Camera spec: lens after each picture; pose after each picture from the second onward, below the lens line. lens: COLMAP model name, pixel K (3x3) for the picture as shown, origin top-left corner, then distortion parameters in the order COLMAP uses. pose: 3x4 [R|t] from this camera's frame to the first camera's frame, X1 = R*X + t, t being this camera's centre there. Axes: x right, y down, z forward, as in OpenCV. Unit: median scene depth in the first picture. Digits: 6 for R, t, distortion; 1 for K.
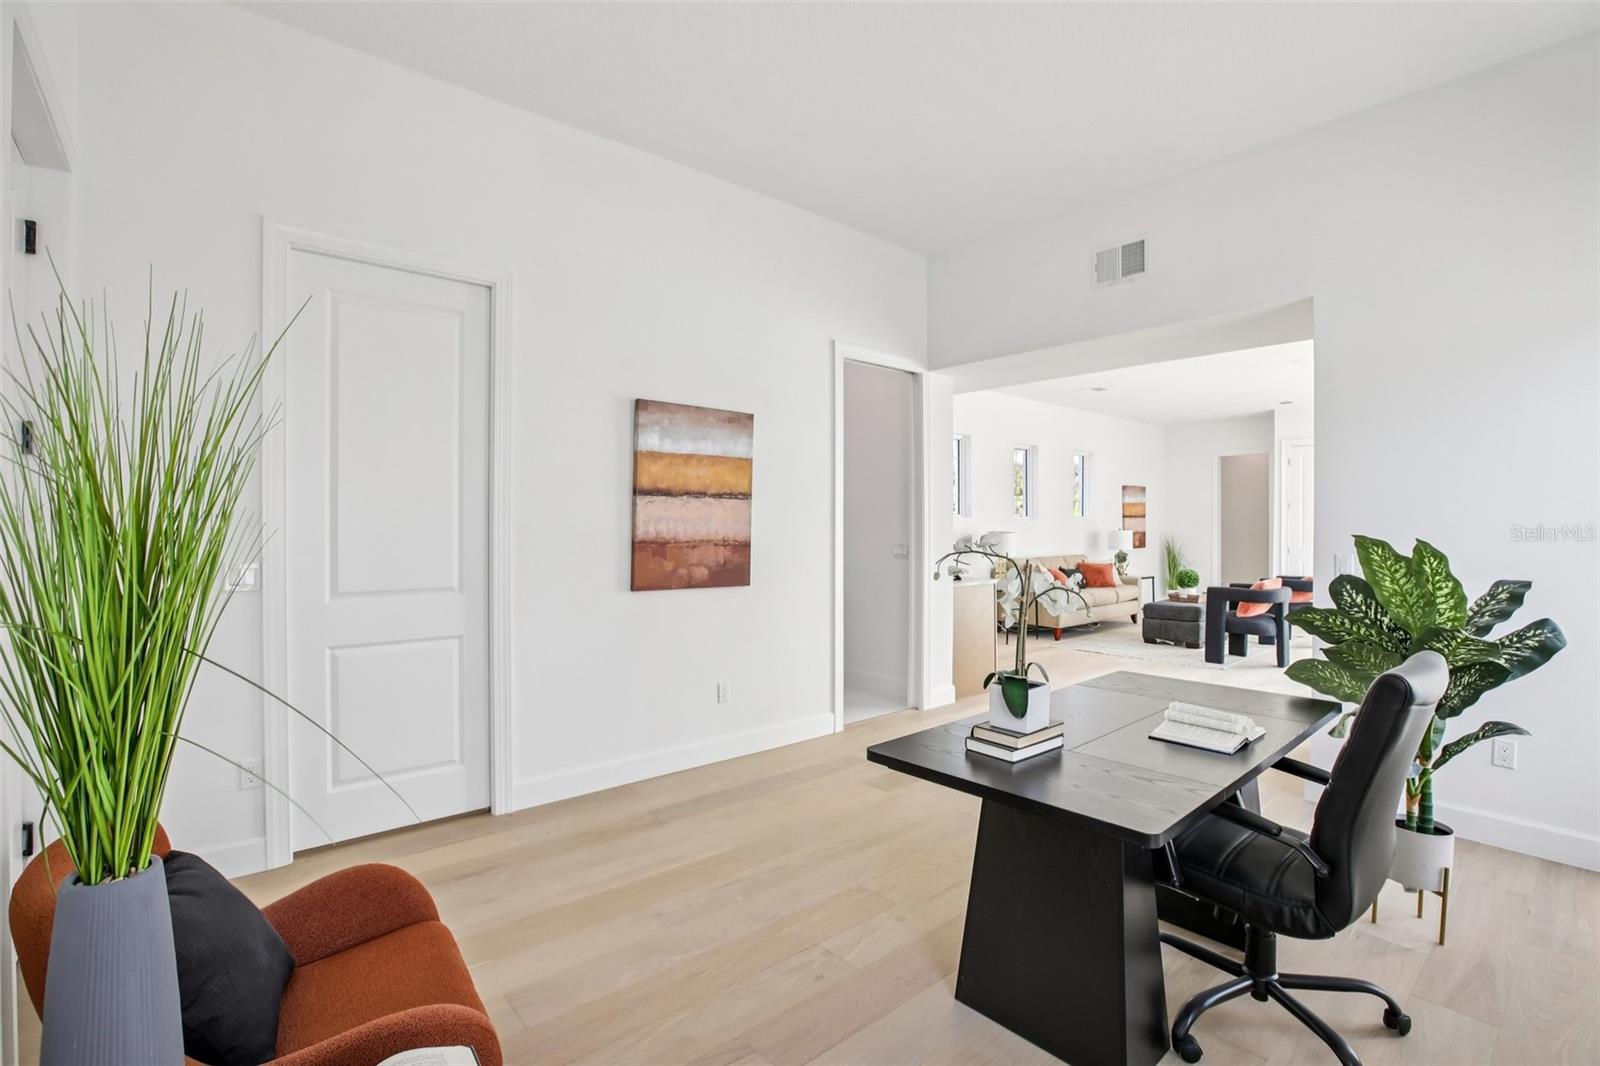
lens RADIAL K [[737.1, 0, 792.2], [0, 737.1, 518.5], [0, 0, 1]] dist [-0.049279, 0.017084]
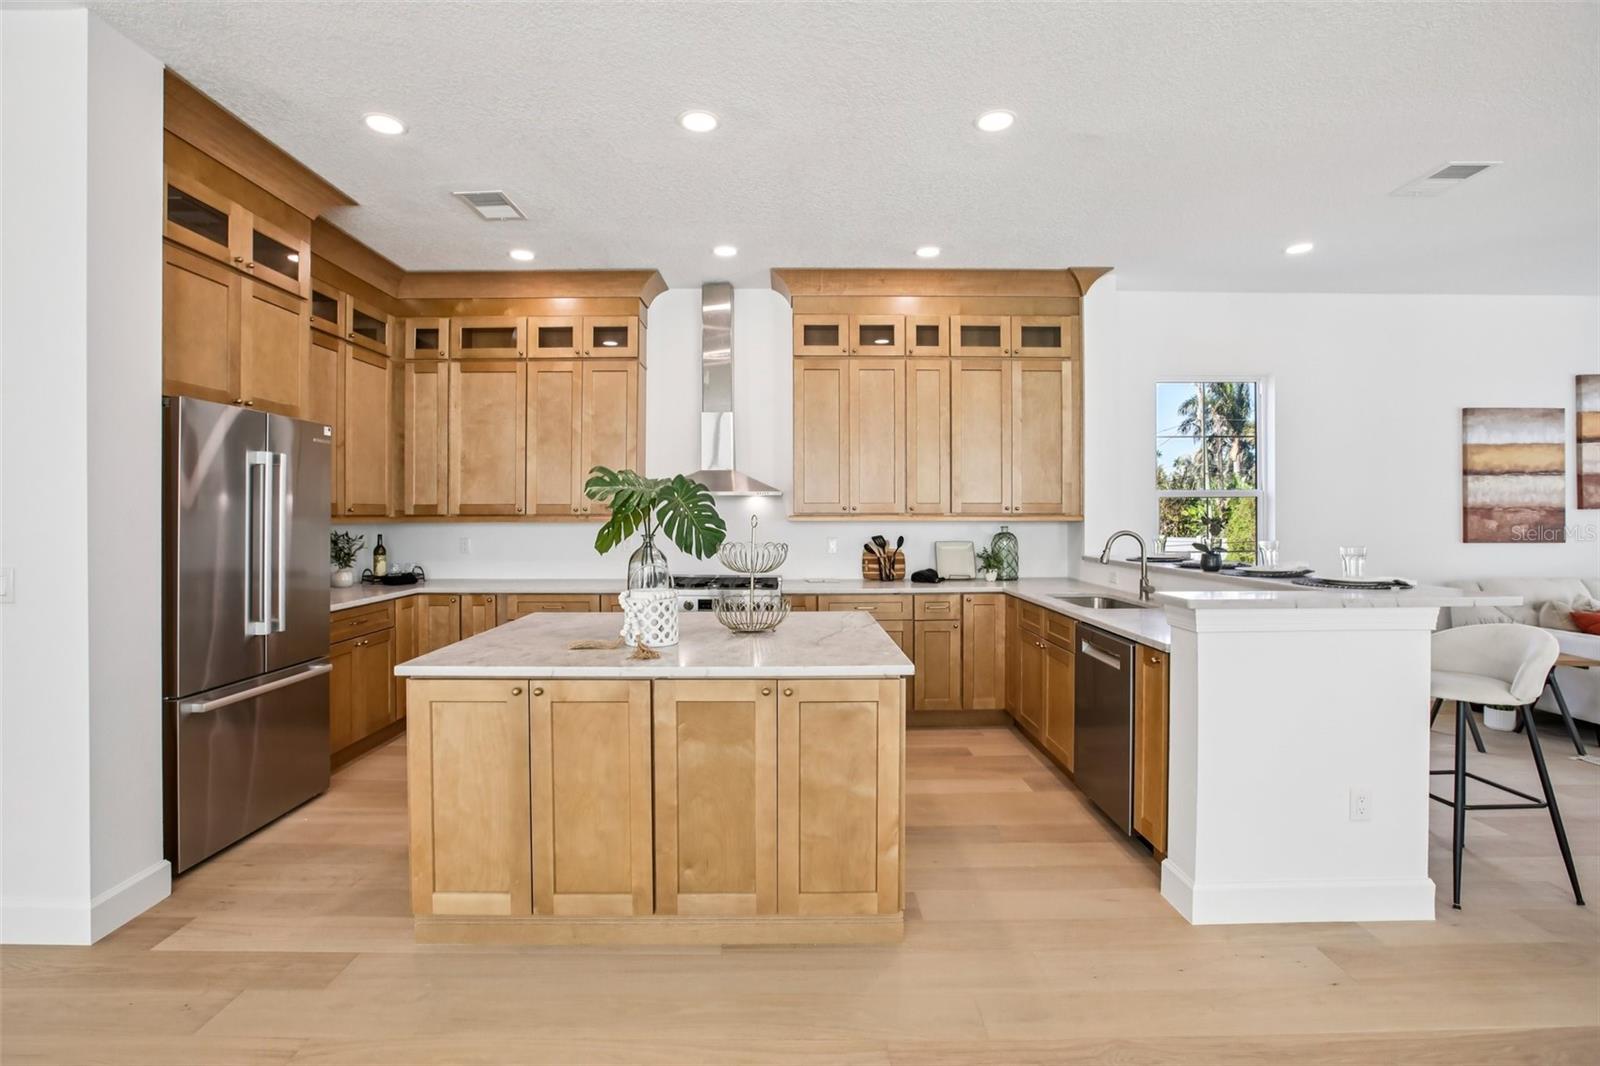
lens RADIAL K [[737.1, 0, 792.2], [0, 737.1, 518.5], [0, 0, 1]] dist [-0.049279, 0.017084]
pose [[0.759013, -0.023586, -0.650648, -0.300988], [0.016323, 0.999719, -0.017198, 0.054076], [0.650870, 0.002434, 0.759185, -0.895882]]
